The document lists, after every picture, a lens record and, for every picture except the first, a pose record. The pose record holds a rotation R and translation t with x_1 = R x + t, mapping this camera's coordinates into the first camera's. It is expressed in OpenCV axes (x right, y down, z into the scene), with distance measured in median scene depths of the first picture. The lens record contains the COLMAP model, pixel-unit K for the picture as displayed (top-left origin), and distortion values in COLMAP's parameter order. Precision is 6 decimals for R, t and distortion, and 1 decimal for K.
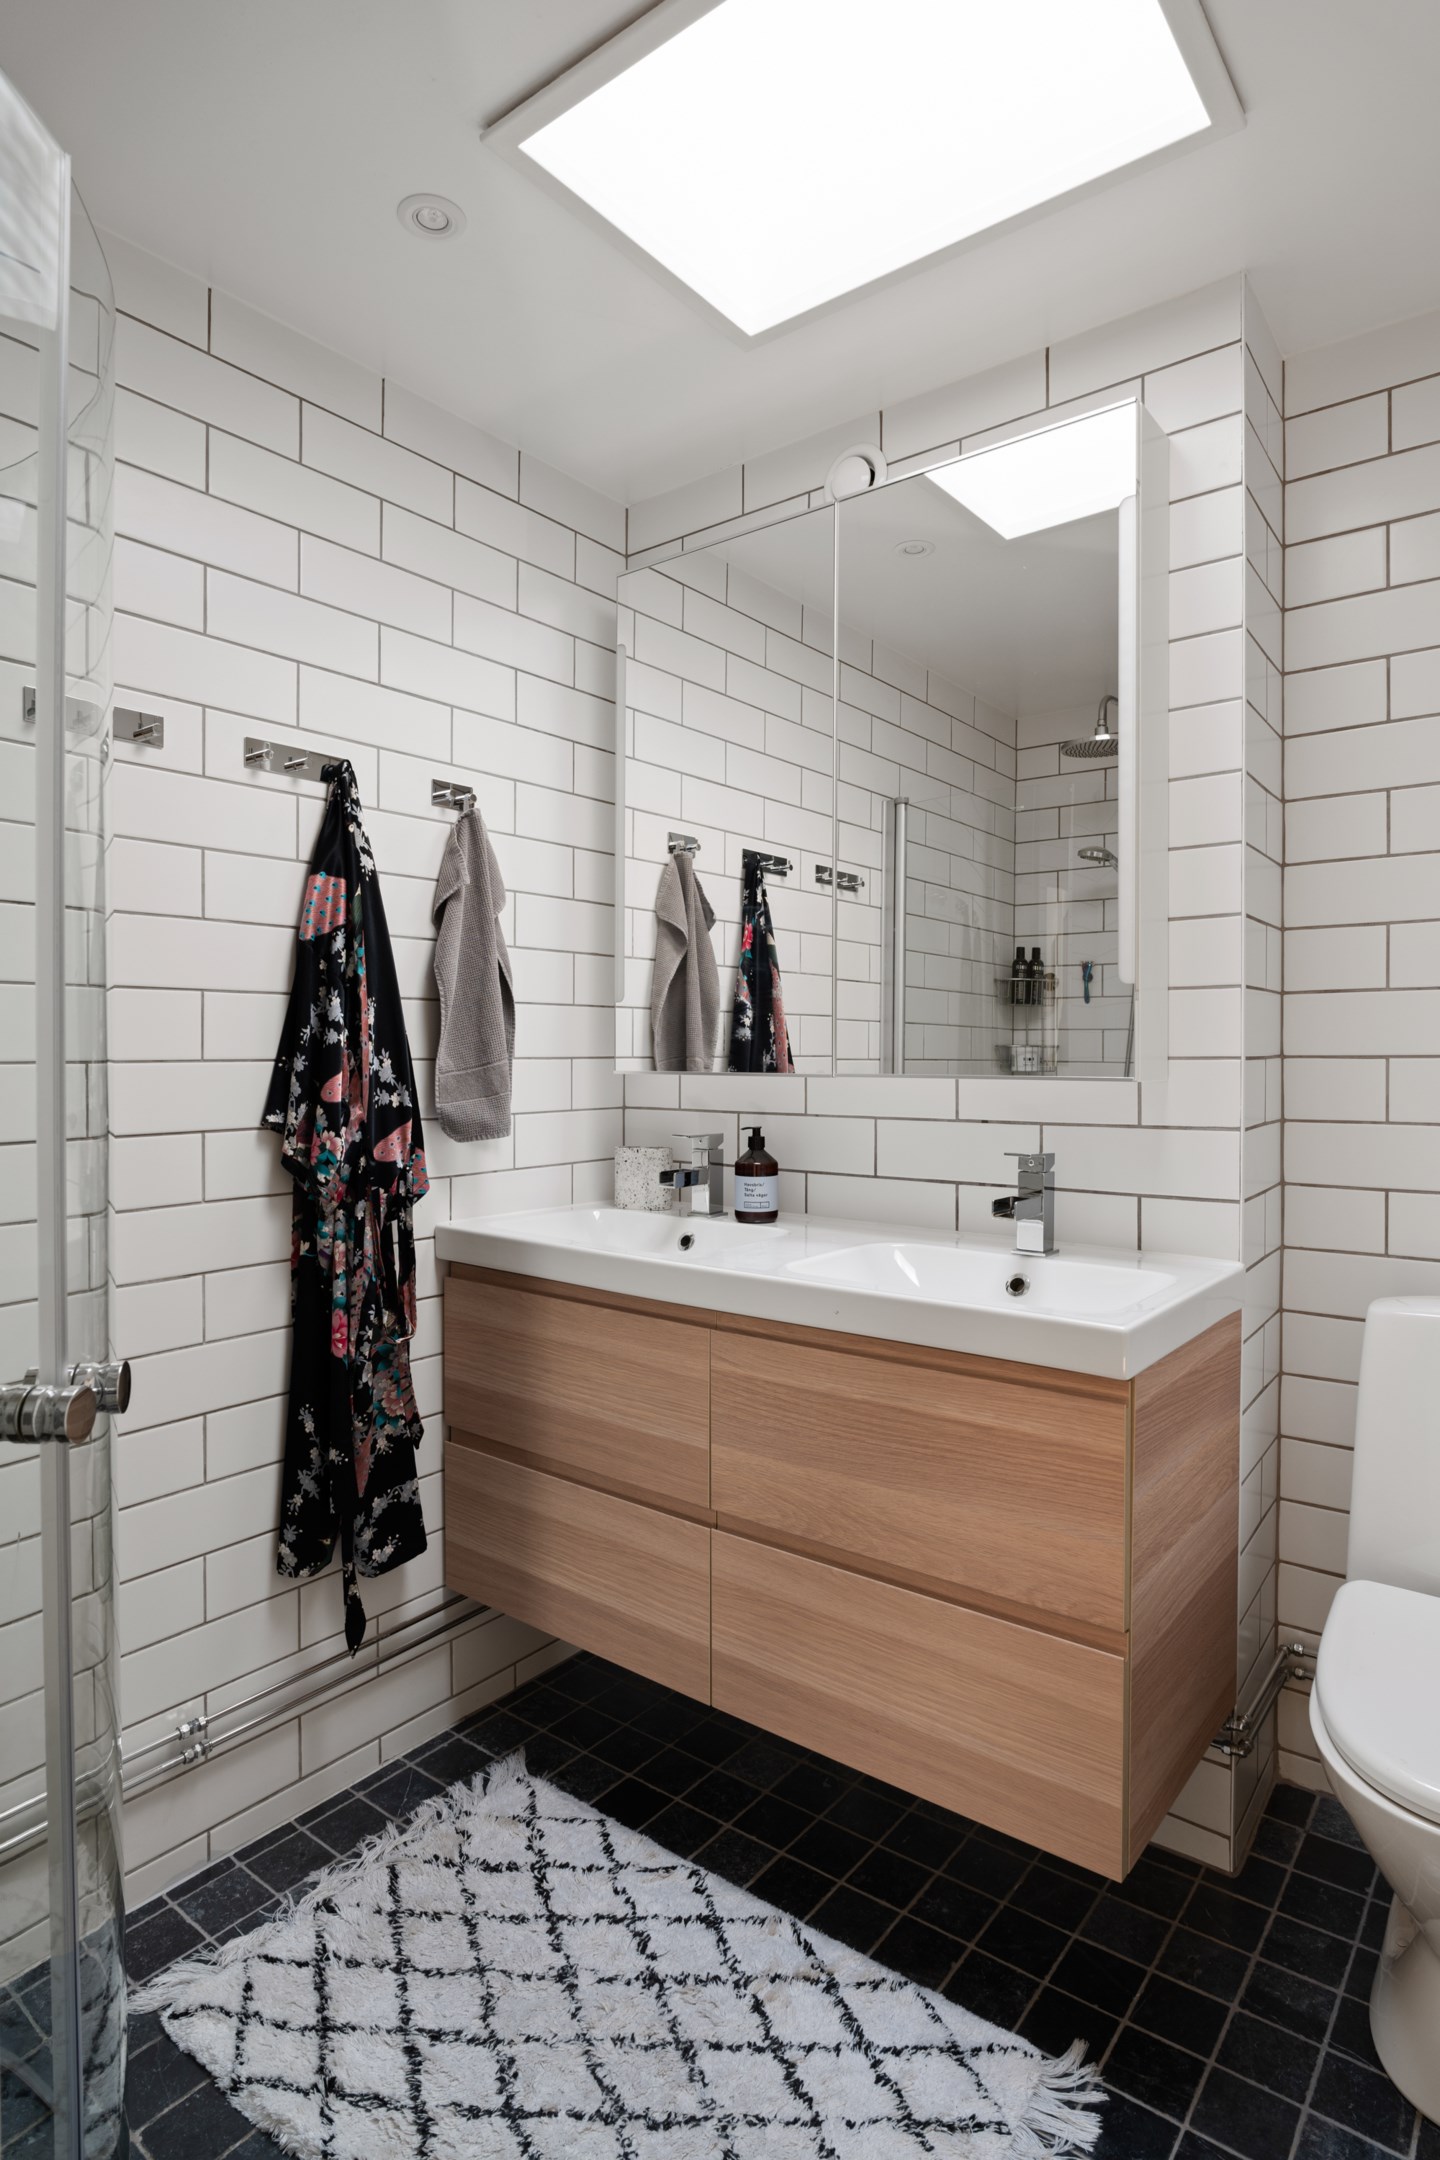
lens RADIAL K [[1204.0, 0, 720.0], [0, 1204.0, 1080.0], [0, 0, 1]] dist [-0.001228, 0.001261]
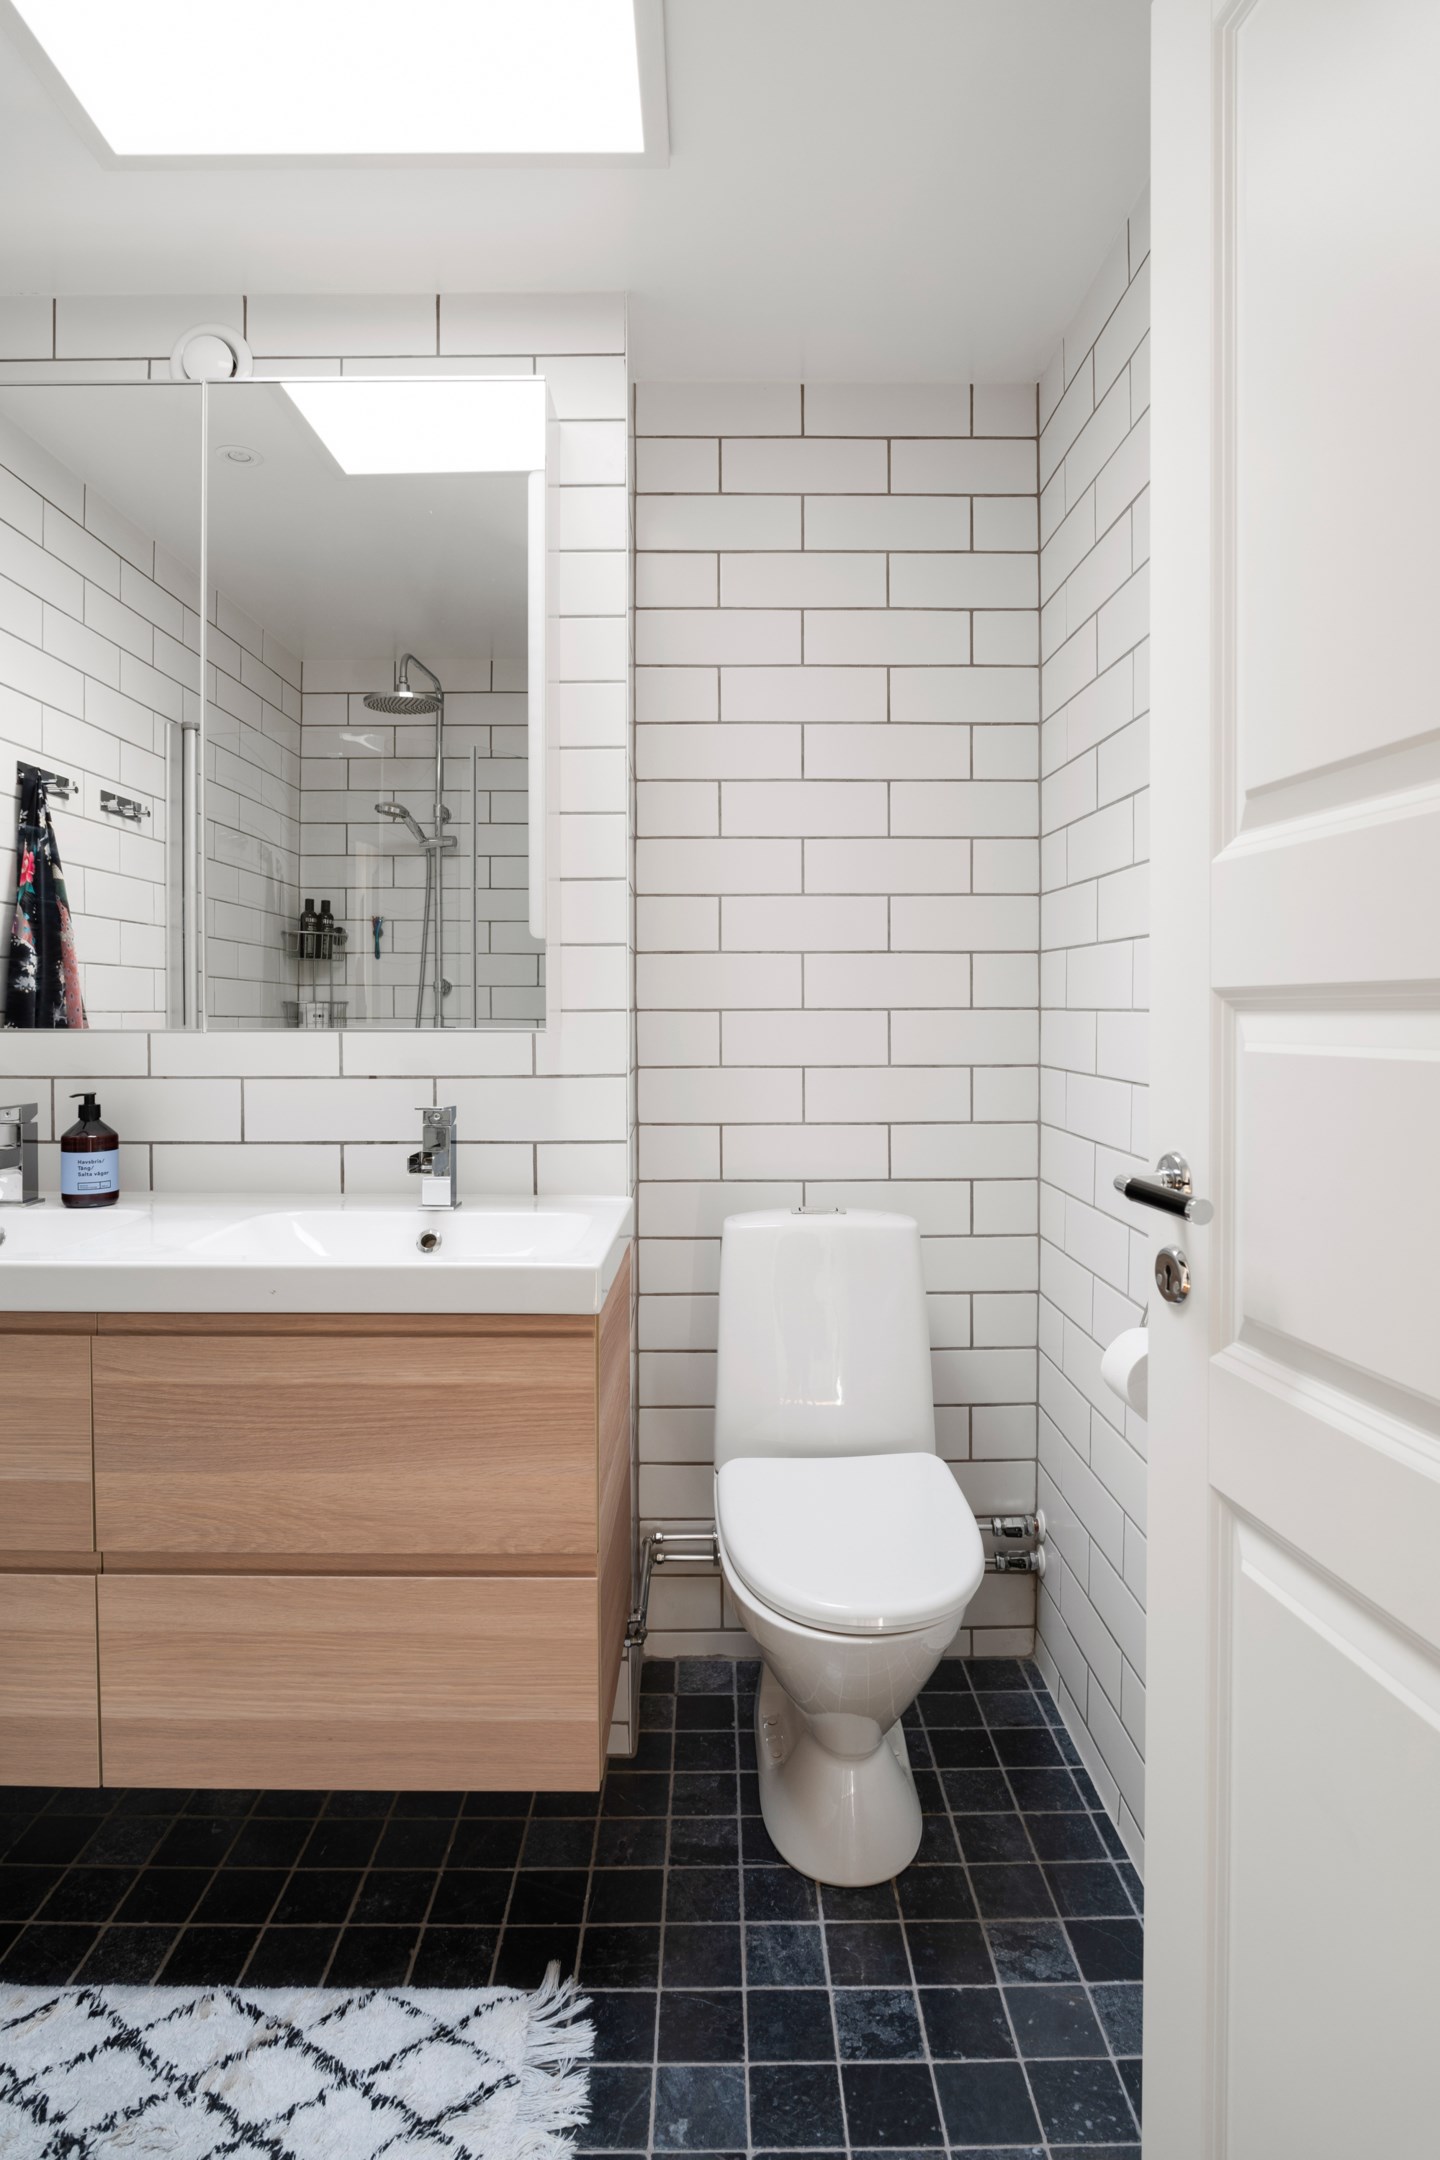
lens RADIAL K [[1214.0, 0, 719.4], [0, 1214.0, 1041.5], [0, 0, 1]] dist [-0.002347, 0.002617]
pose [[0.794352, -0.014737, 0.607279, -0.177613], [0.014038, 0.999884, 0.005901, 0.004830], [-0.607296, 0.003837, 0.794467, 0.072624]]
